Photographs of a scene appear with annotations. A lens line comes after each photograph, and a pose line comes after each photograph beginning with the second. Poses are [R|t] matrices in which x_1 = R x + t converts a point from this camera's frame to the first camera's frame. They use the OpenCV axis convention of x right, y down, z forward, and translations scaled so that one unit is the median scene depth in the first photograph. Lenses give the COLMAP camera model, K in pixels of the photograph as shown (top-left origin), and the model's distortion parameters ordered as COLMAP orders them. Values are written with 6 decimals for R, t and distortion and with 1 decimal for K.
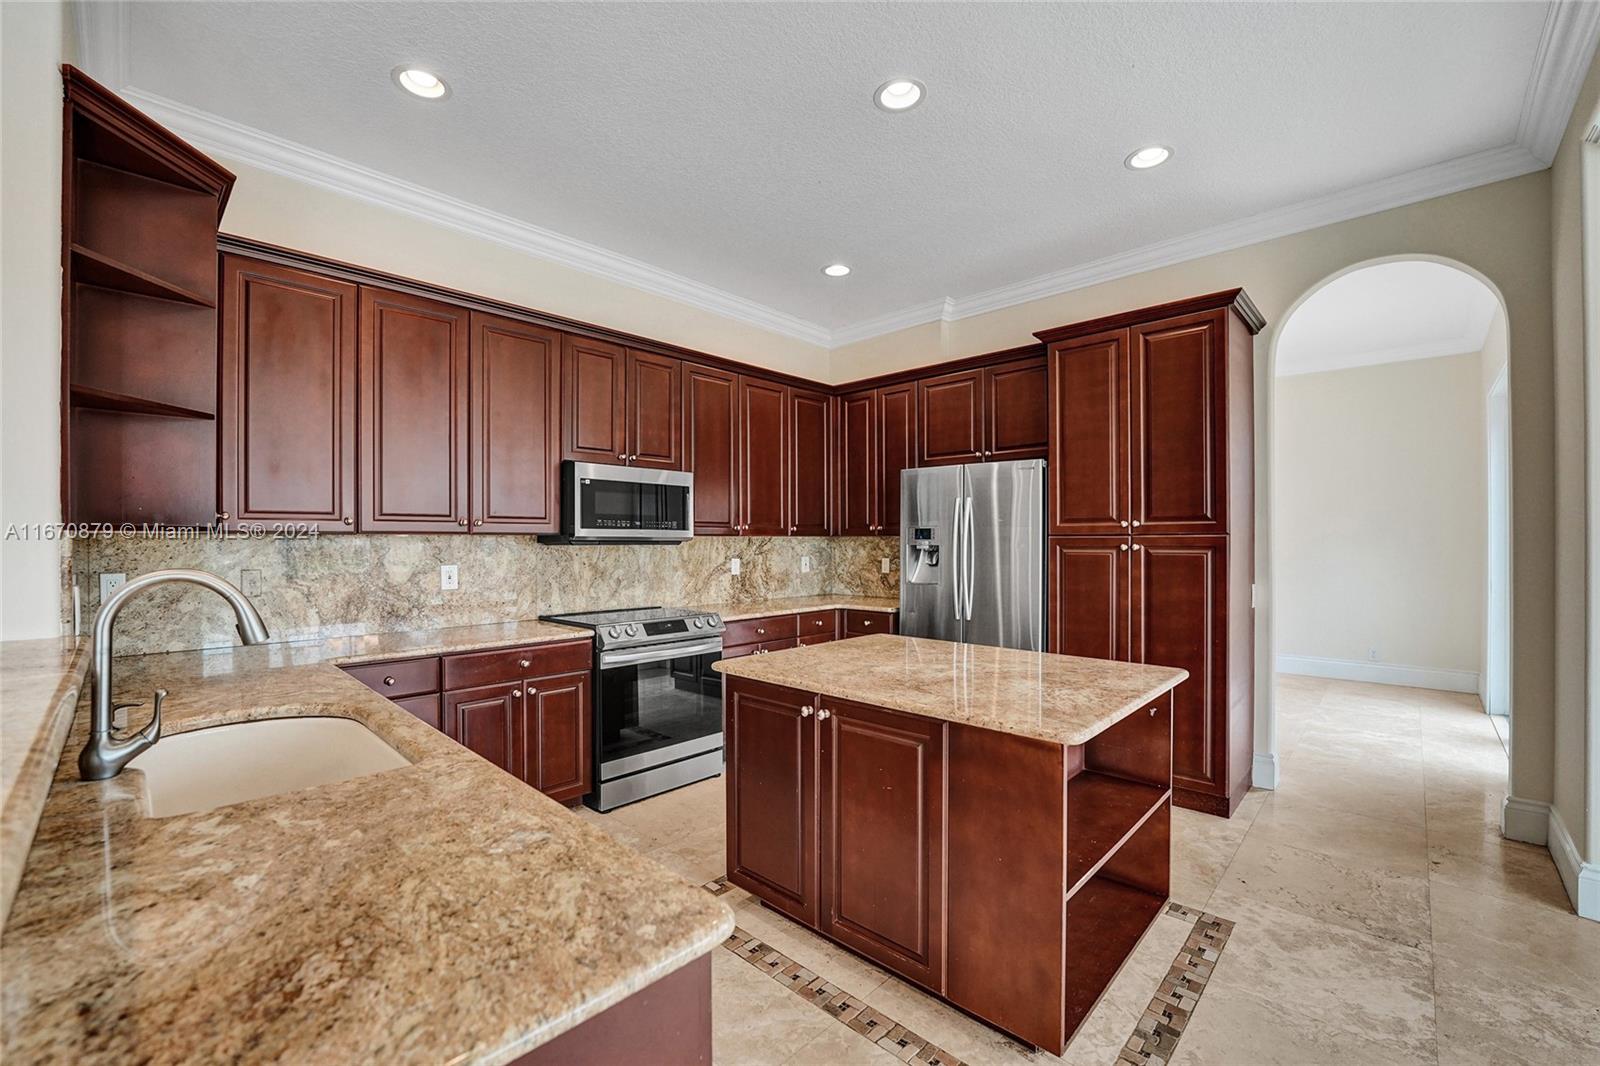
lens RADIAL K [[664.1, 0, 800.0], [0, 664.1, 533.0], [0, 0, 1]] dist [-0.023095, -0.000021]
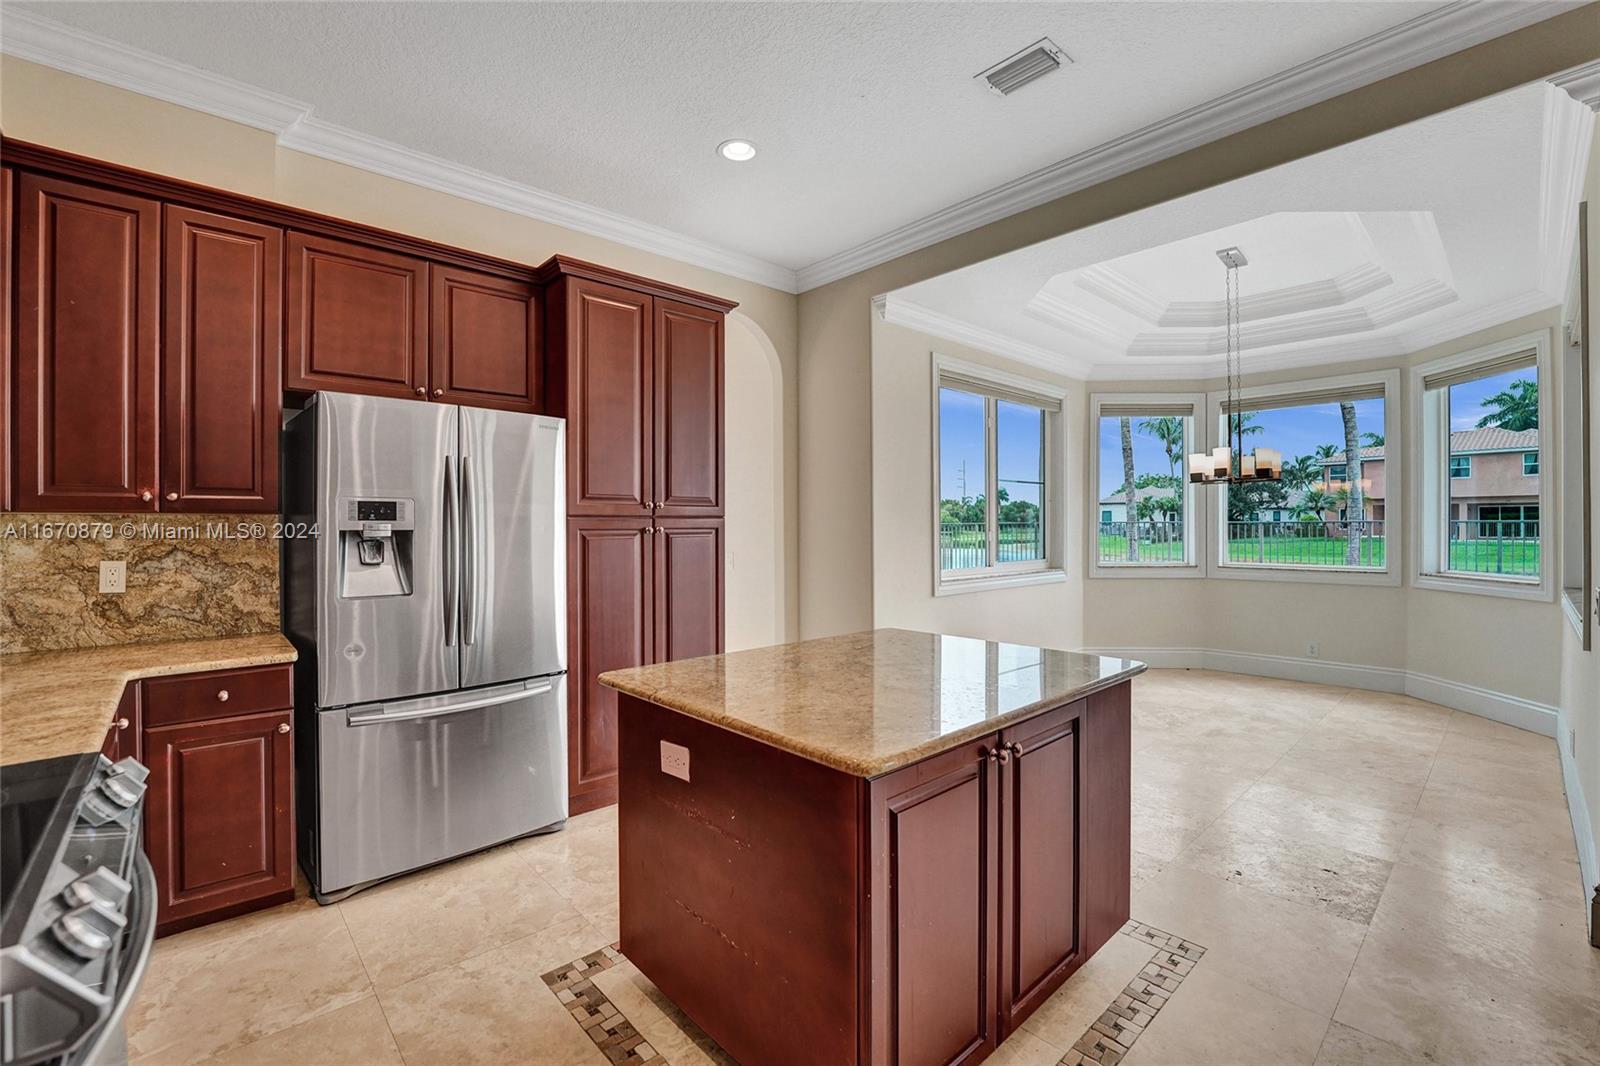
lens RADIAL K [[664.1, 0, 800.0], [0, 664.1, 533.0], [0, 0, 1]] dist [-0.023095, -0.000021]
pose [[0.075436, -0.006398, 0.997130, -0.388160], [-0.006832, 0.999953, 0.006933, 0.015601], [-0.997127, -0.007335, 0.075389, 0.650694]]
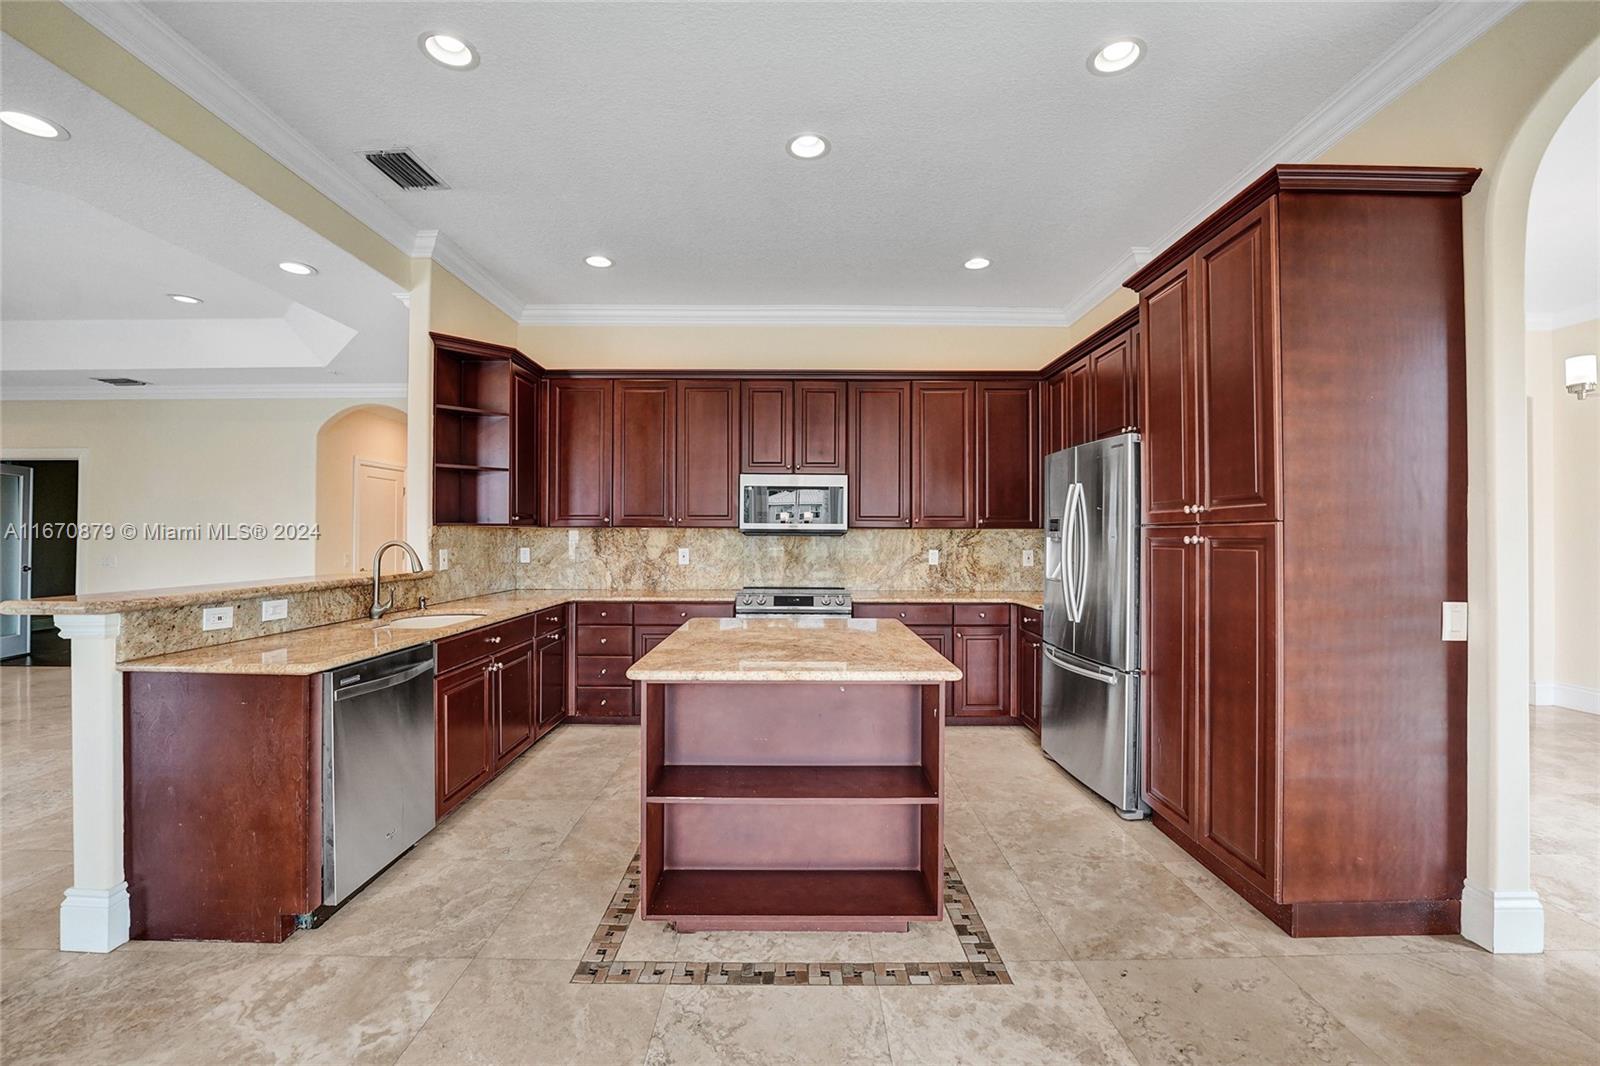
lens RADIAL K [[659.1, 0, 798.4], [0, 659.1, 525.0], [0, 0, 1]] dist [-0.021135, 0.000362]
pose [[0.688583, -0.008569, -0.725107, 0.659795], [0.003629, 0.999958, -0.008371, 0.007864], [0.725148, 0.003132, 0.688586, 0.133479]]
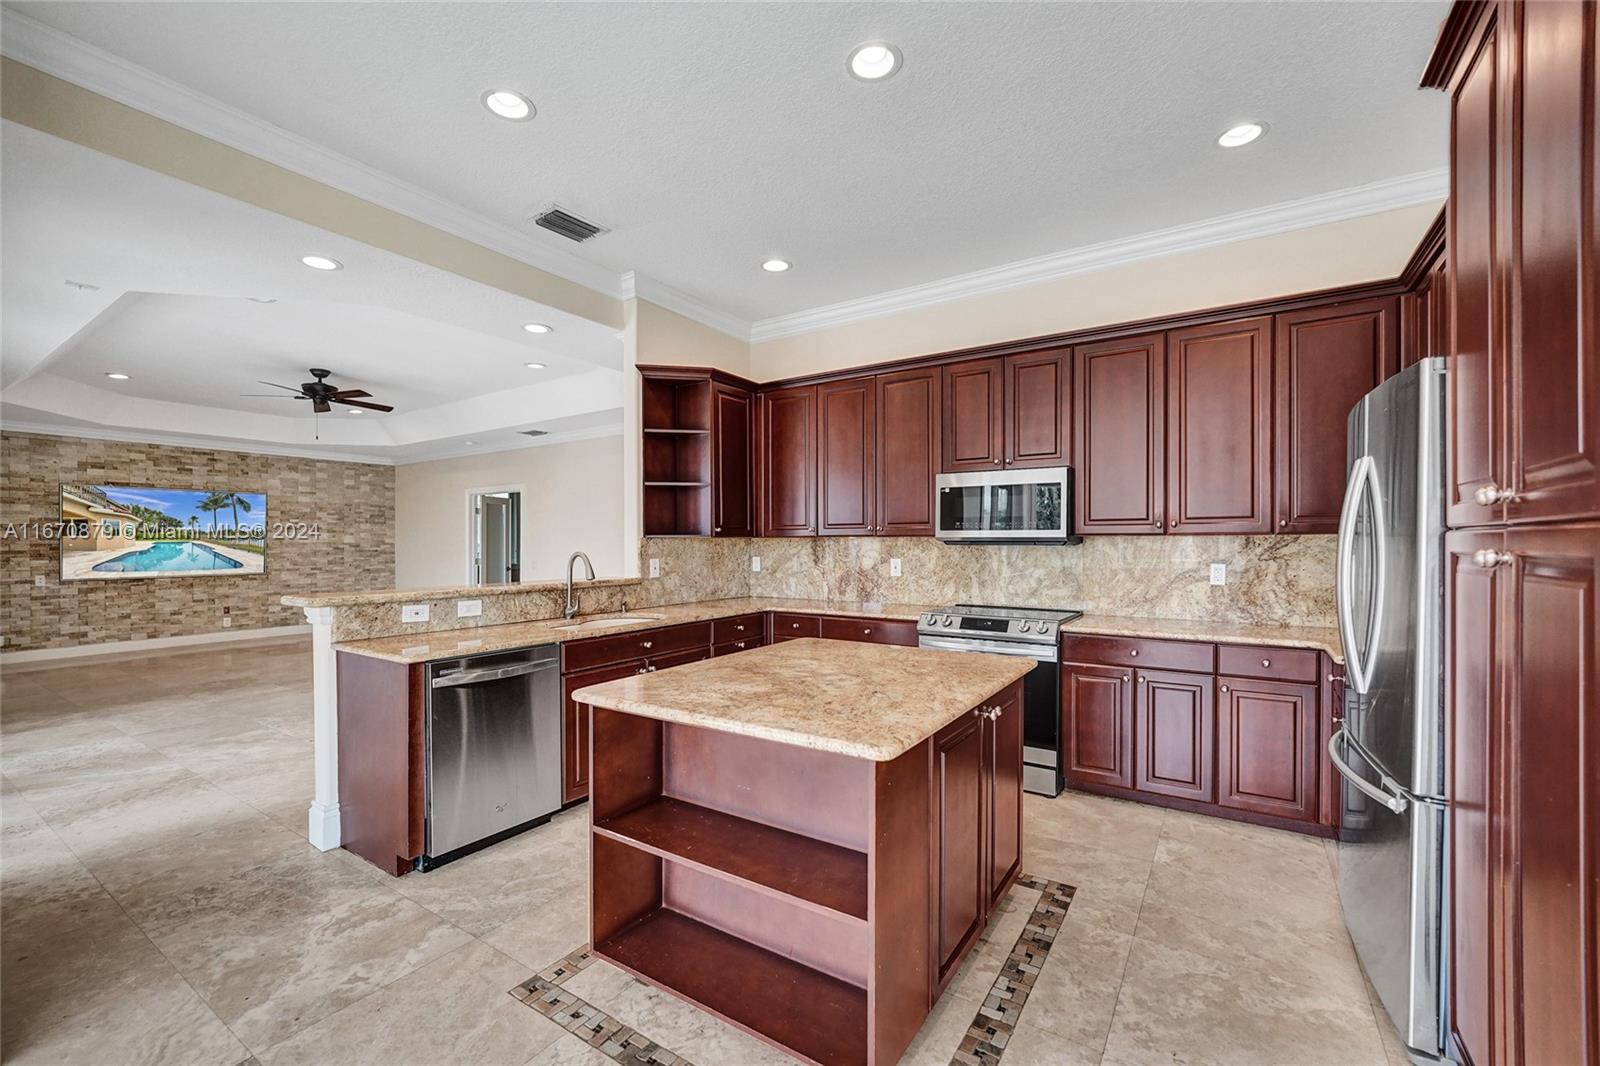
lens RADIAL K [[670.5, 0, 797.0], [0, 670.5, 540.6], [0, 0, 1]] dist [-0.003571, -0.000374]
pose [[0.168707, -0.000080, -0.985666, 0.726562], [0.013215, 0.999910, 0.002181, 0.004189], [0.985578, -0.013393, 0.168693, 0.495023]]
